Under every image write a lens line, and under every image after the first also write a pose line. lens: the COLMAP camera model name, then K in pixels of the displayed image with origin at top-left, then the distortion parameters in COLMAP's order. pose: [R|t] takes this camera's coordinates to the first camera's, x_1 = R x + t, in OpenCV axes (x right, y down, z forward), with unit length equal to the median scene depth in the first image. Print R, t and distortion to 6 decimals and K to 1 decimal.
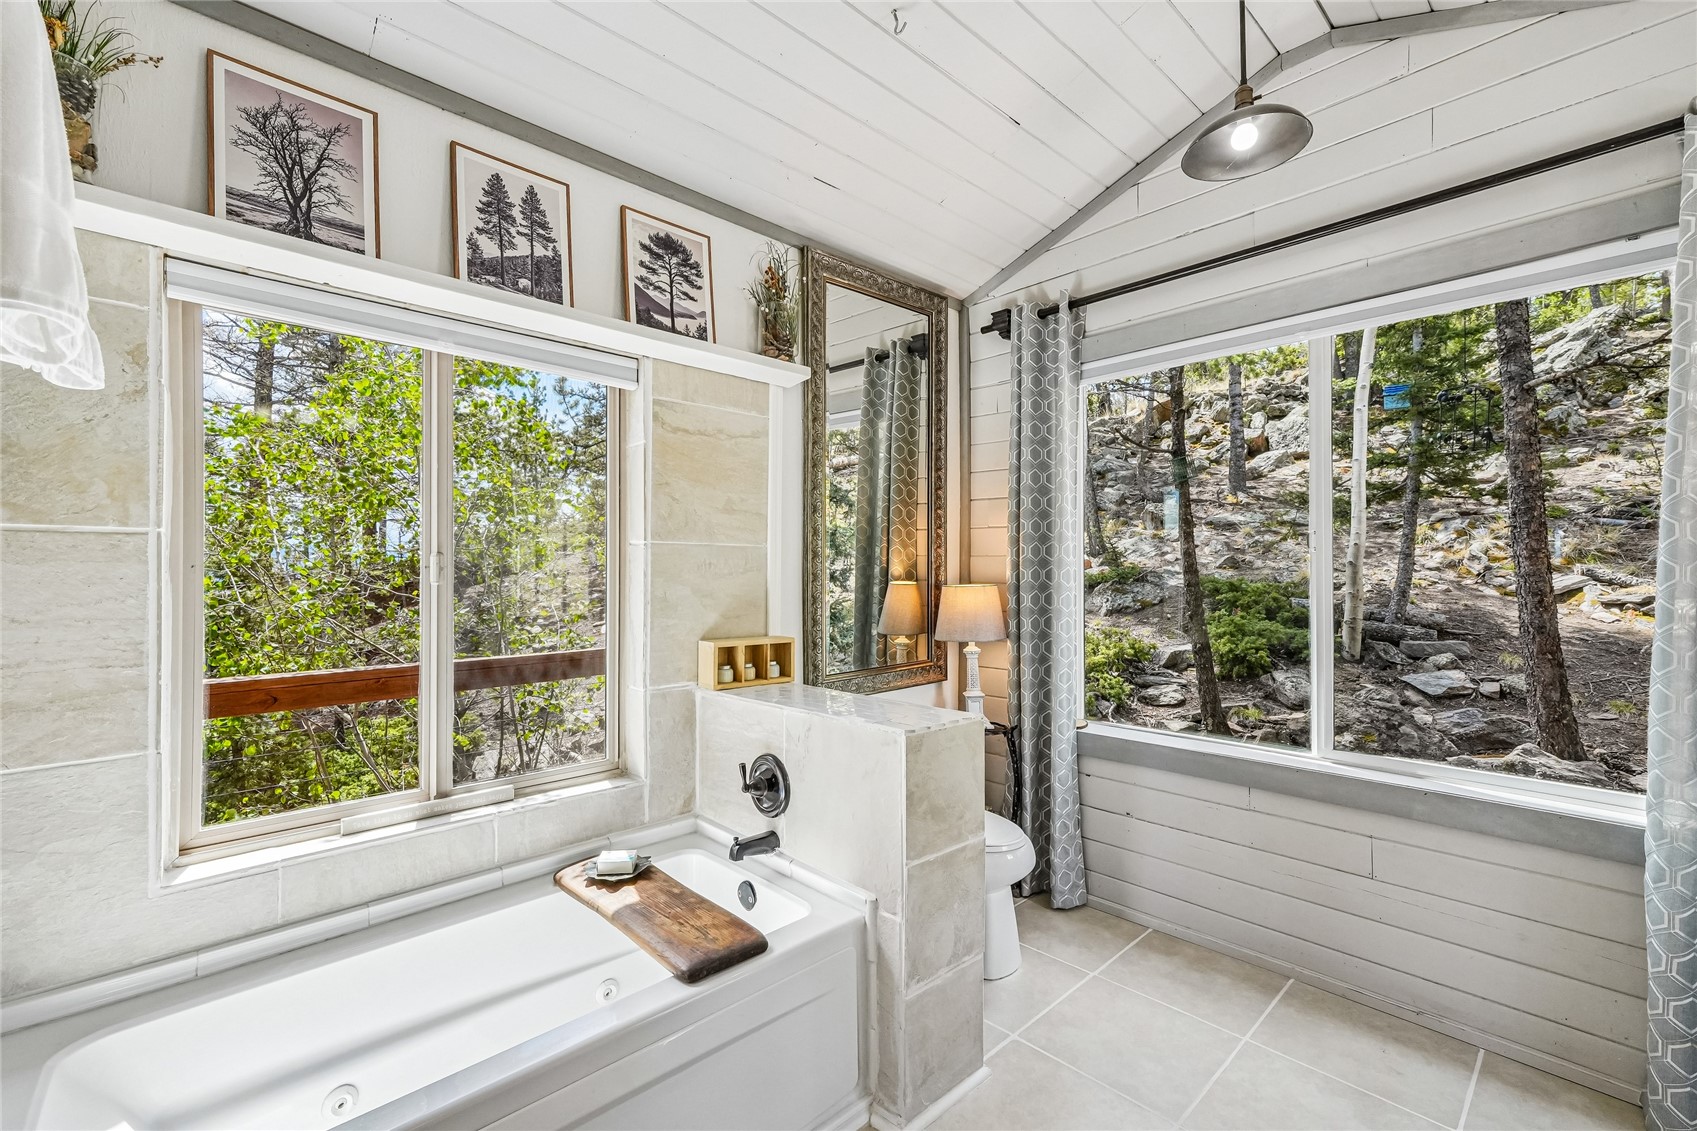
lens RADIAL K [[726.2, 0, 852.6], [0, 726.2, 567.9], [0, 0, 1]] dist [0.007162, 0.000505]
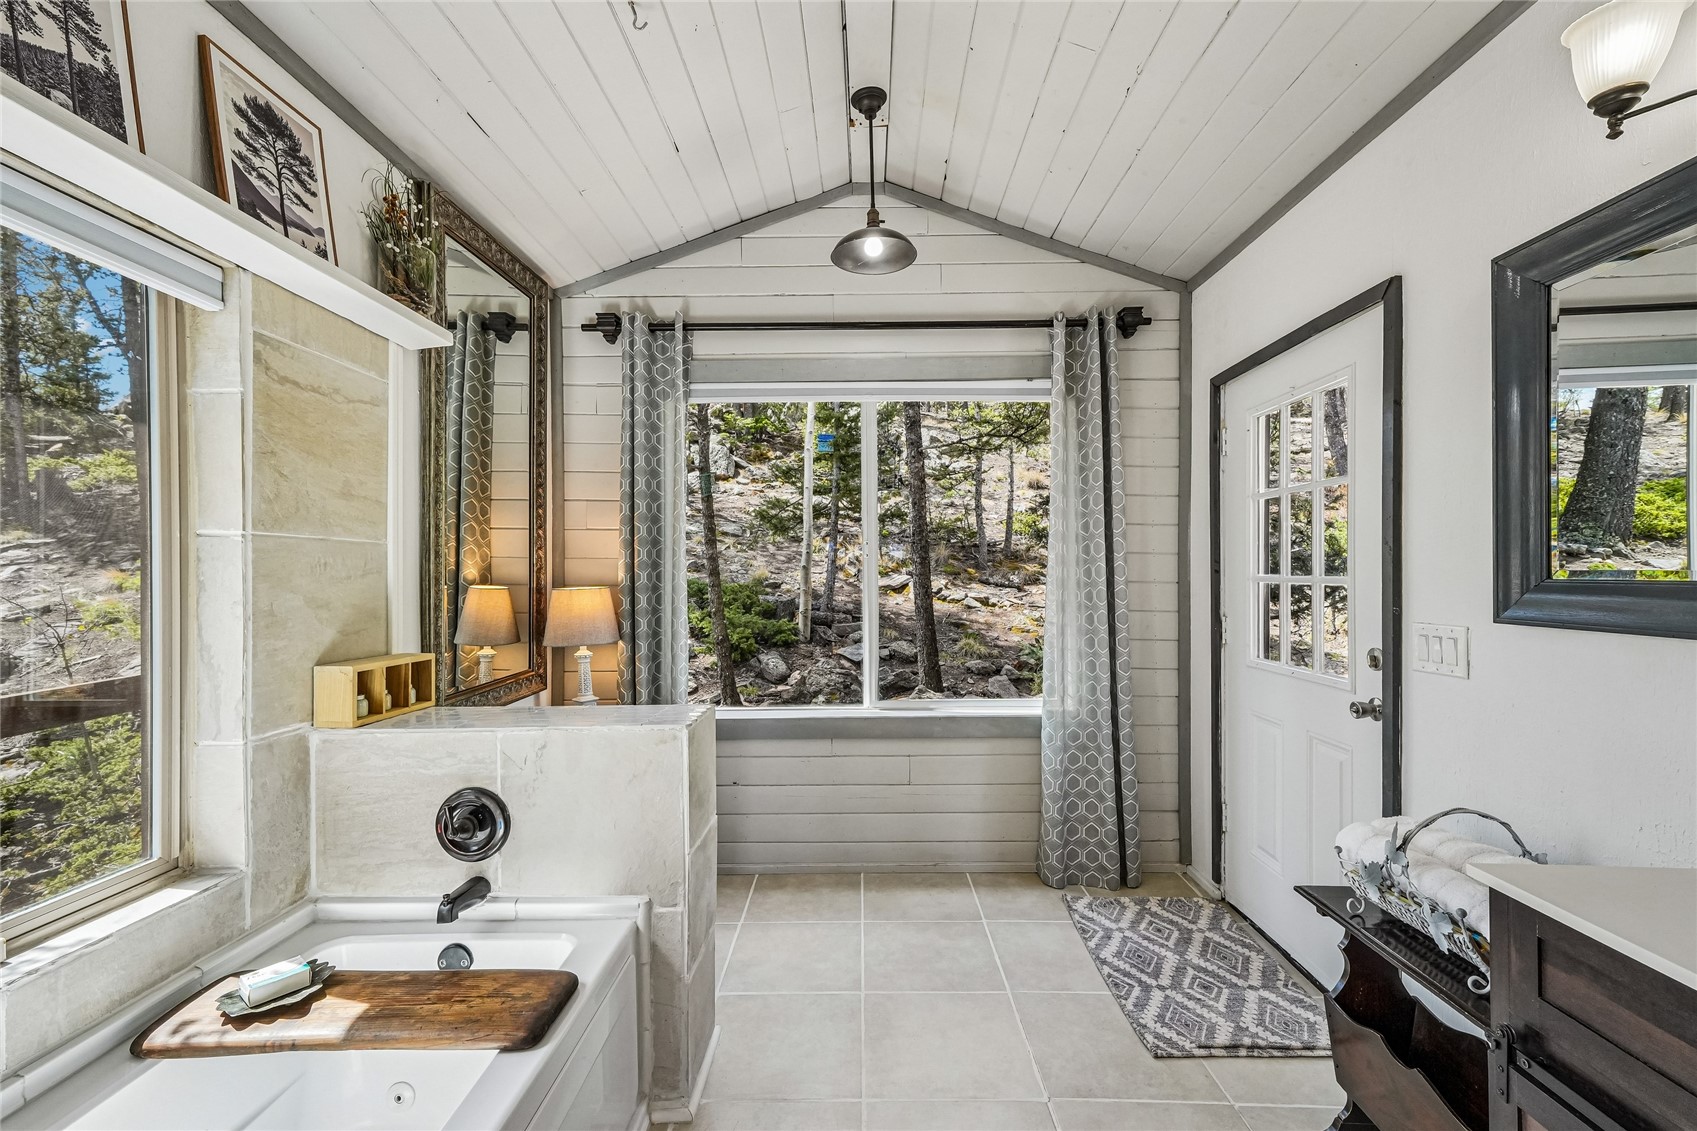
lens RADIAL K [[716.9, 0, 862.2], [0, 716.9, 577.8], [0, 0, 1]] dist [0.004101, 0.004919]
pose [[0.695967, -0.008940, 0.718018, -0.356459], [0.003383, 0.999952, 0.009171, 0.003746], [-0.718066, -0.003954, 0.695964, 0.078762]]
